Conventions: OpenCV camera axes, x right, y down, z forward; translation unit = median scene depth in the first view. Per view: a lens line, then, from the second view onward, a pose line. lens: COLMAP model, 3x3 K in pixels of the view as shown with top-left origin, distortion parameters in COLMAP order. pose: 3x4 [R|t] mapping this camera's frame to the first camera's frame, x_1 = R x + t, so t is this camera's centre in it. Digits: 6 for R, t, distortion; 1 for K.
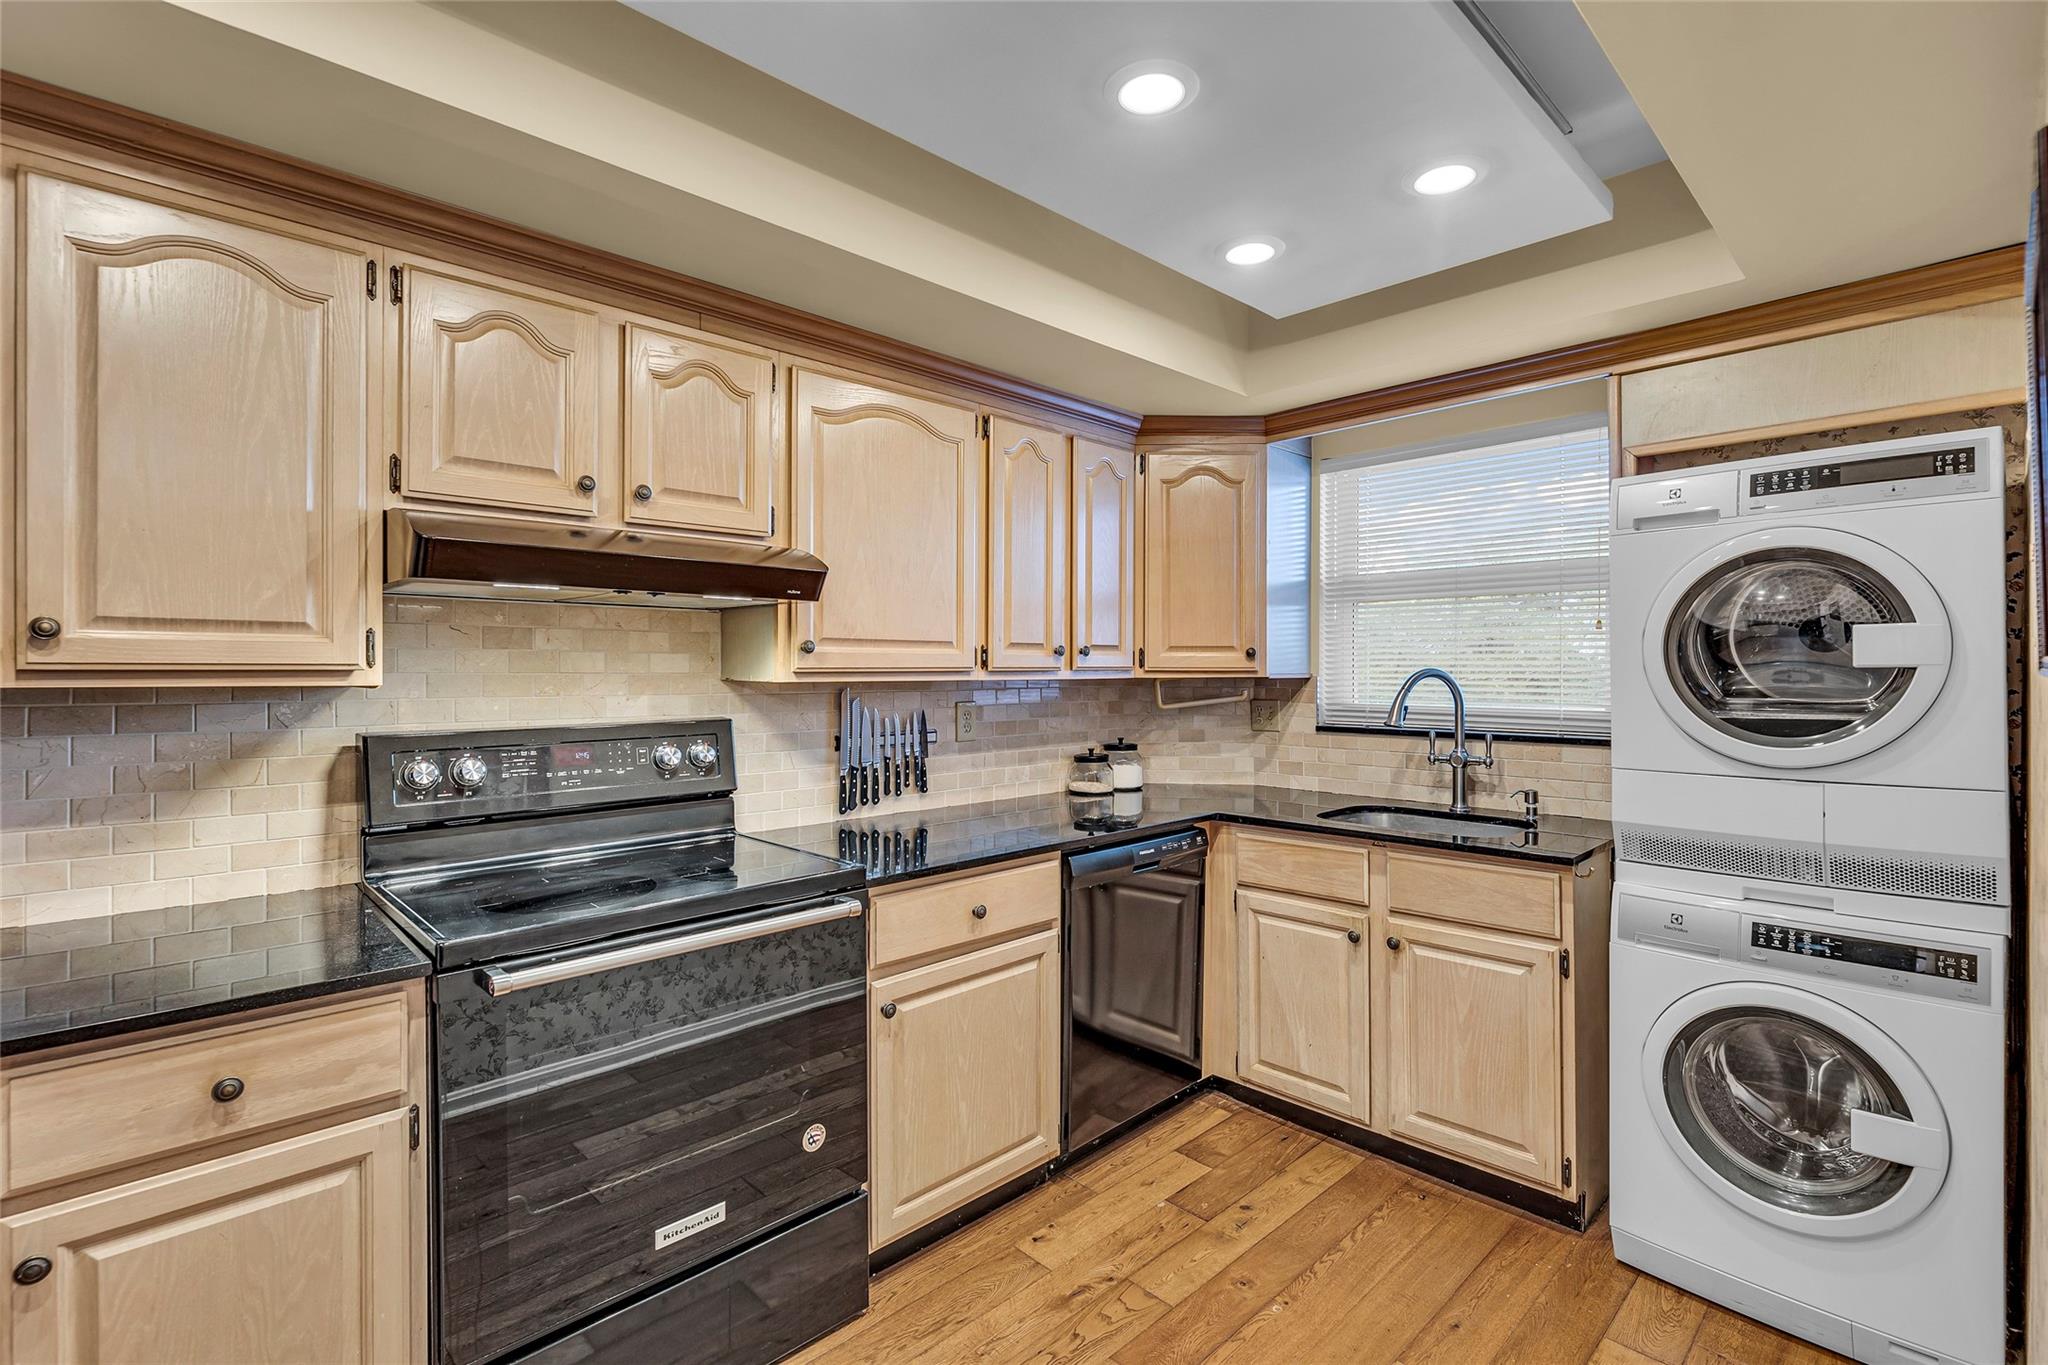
lens RADIAL K [[948.5, 0, 1011.7], [0, 948.5, 666.8], [0, 0, 1]] dist [-0.002041, -0.000357]
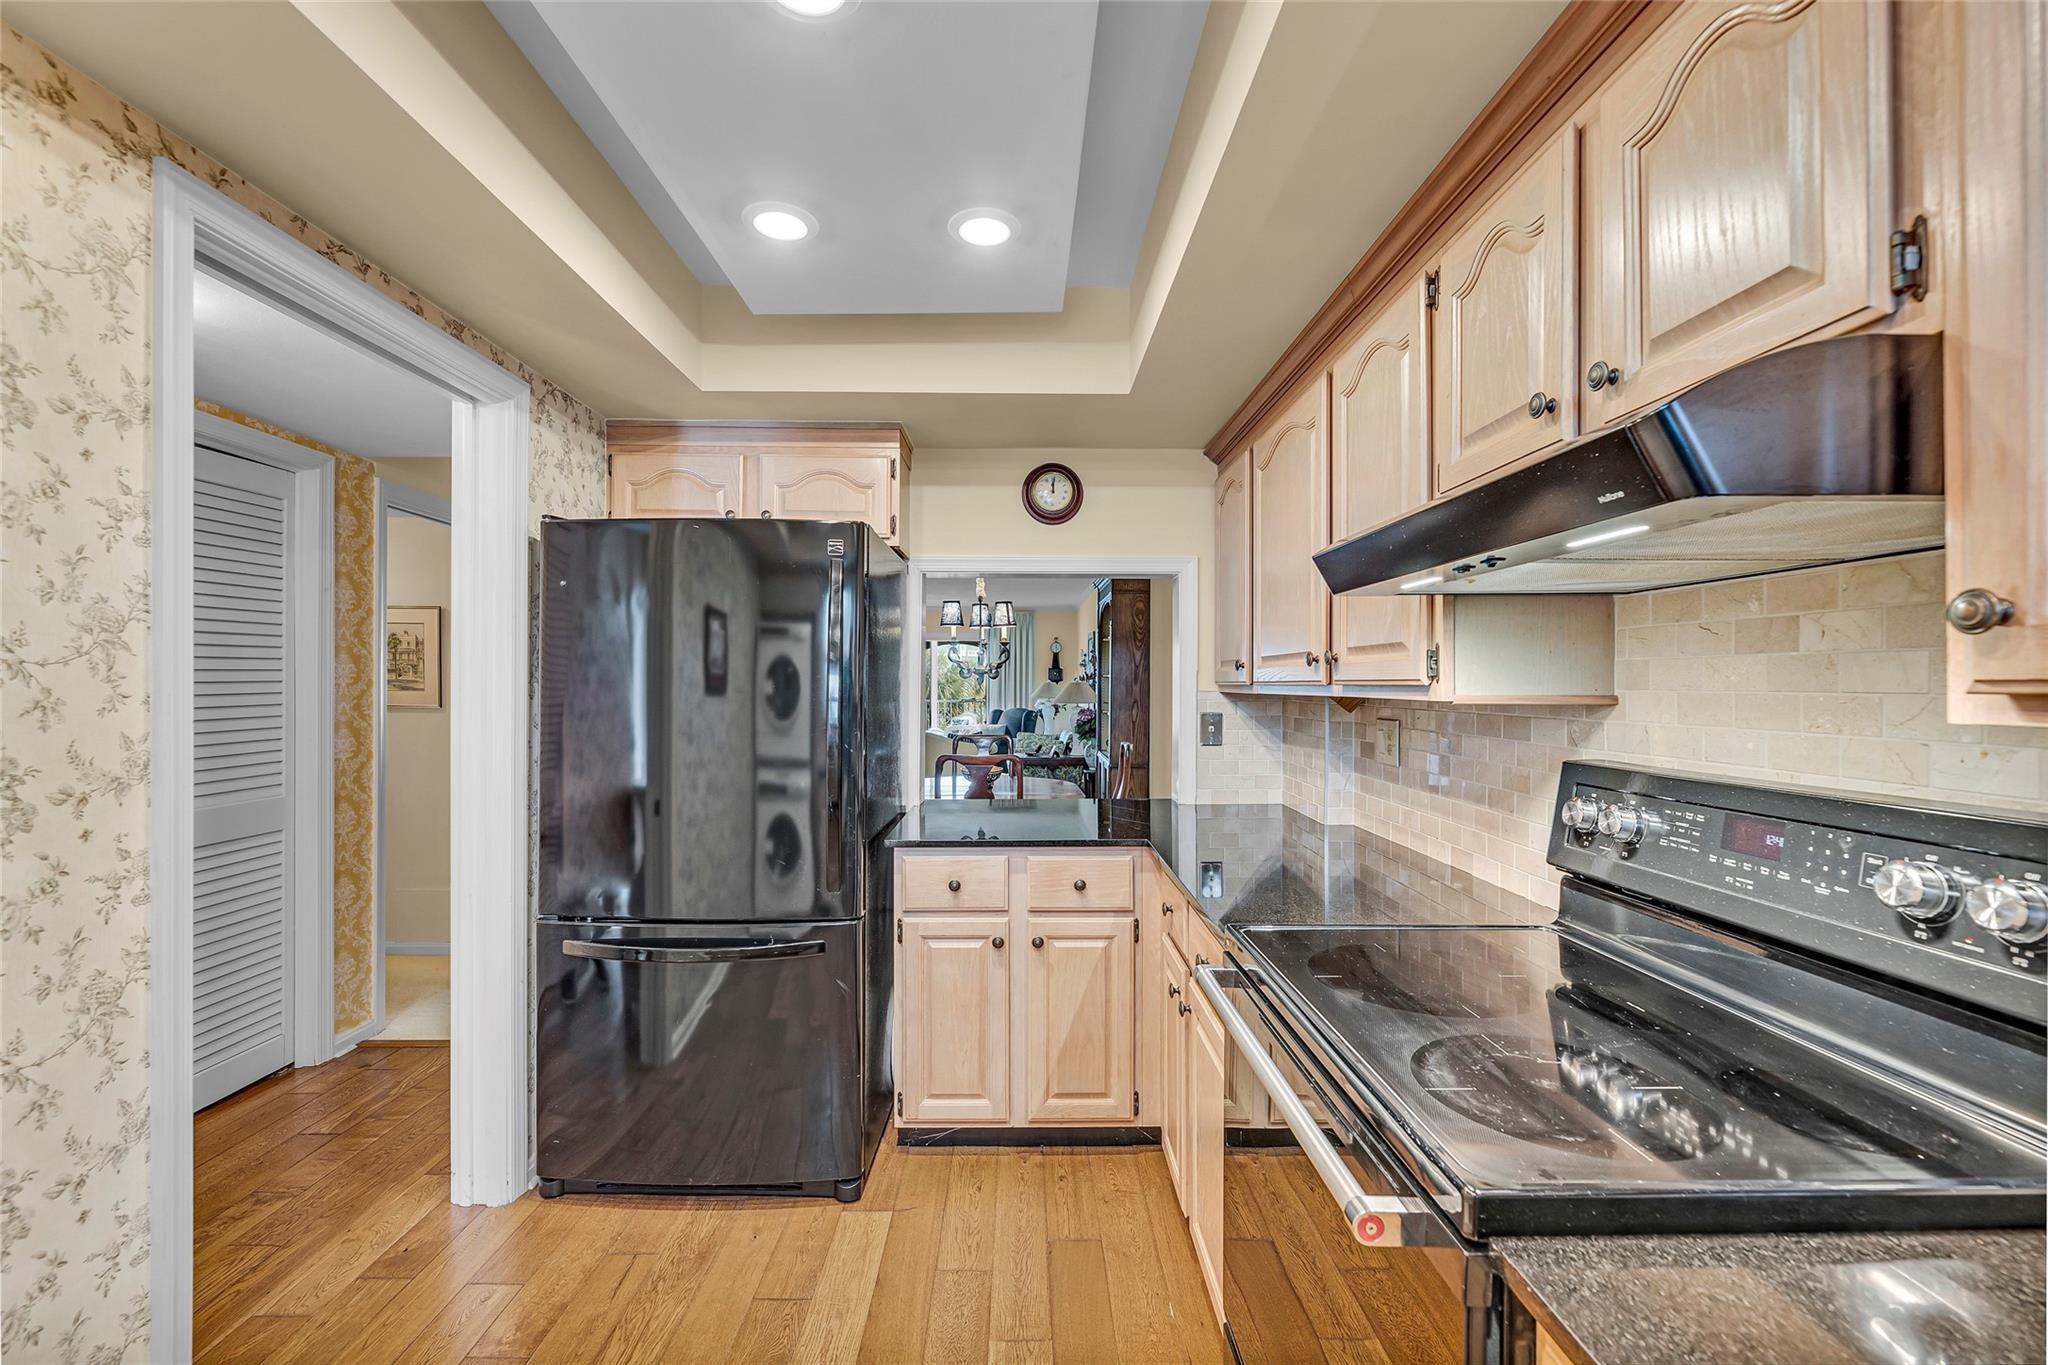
lens RADIAL K [[841.6, 0, 1013.8], [0, 841.6, 680.4], [0, 0, 1]] dist [-0.001413, -0.000012]
pose [[-0.685018, -0.005629, -0.728504, 0.153390], [-0.004016, 0.999984, -0.003950, 0.002221], [0.728515, 0.000220, -0.685030, 0.736286]]
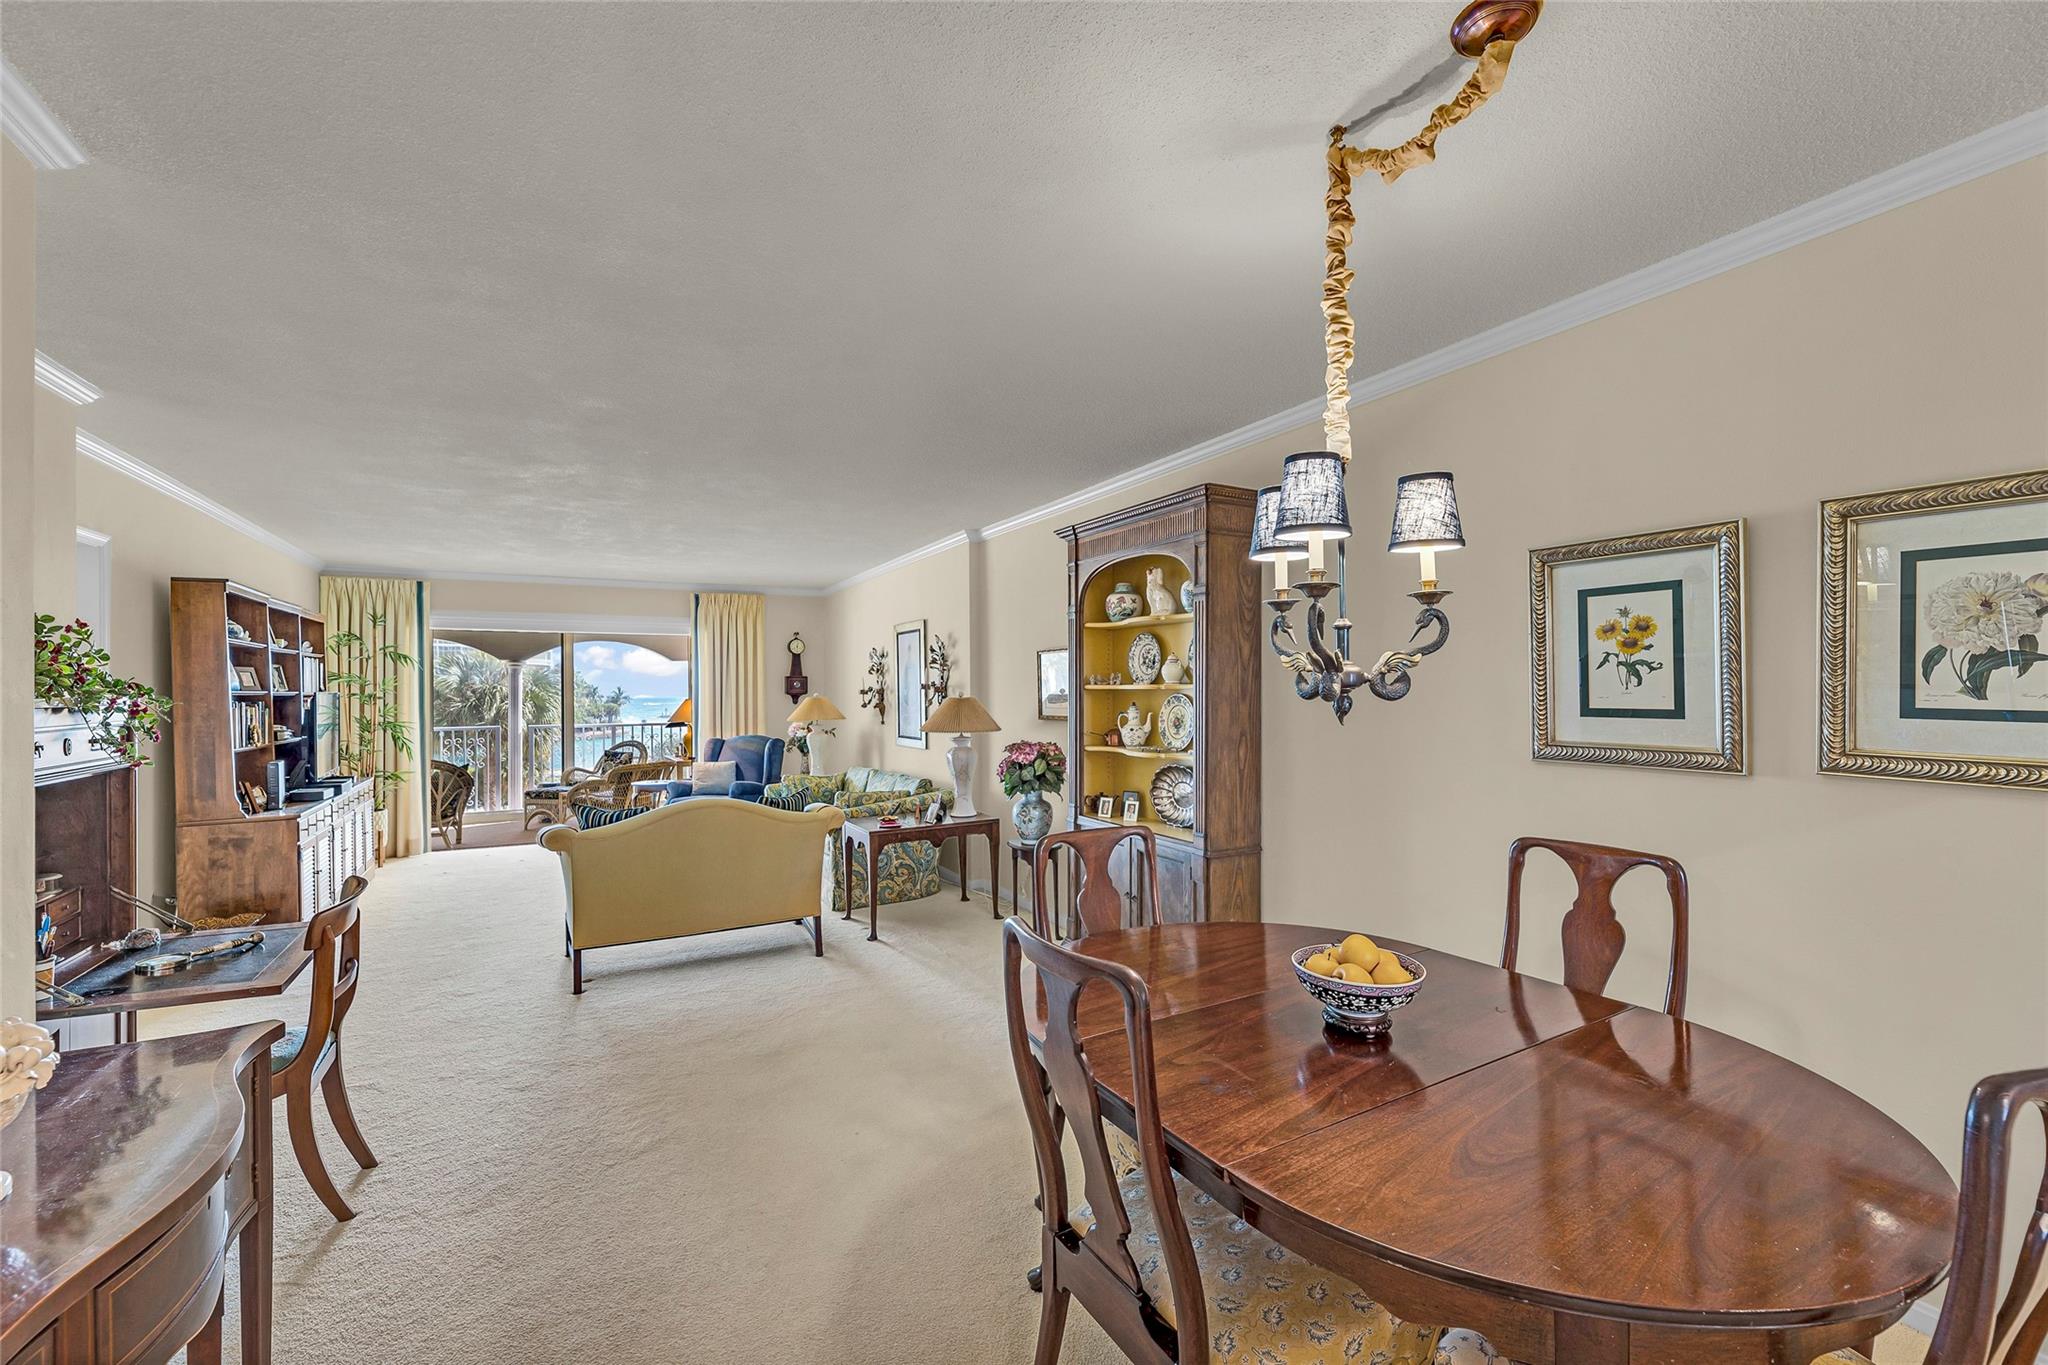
lens RADIAL K [[841.6, 0, 1026.6], [0, 841.6, 688.2], [0, 0, 1]] dist [-0.001413, -0.000012]
pose [[-0.252605, -0.003078, -0.967565, -0.410332], [0.008550, 0.999949, -0.005413, -0.012551], [0.967532, -0.009640, -0.252566, -0.506077]]
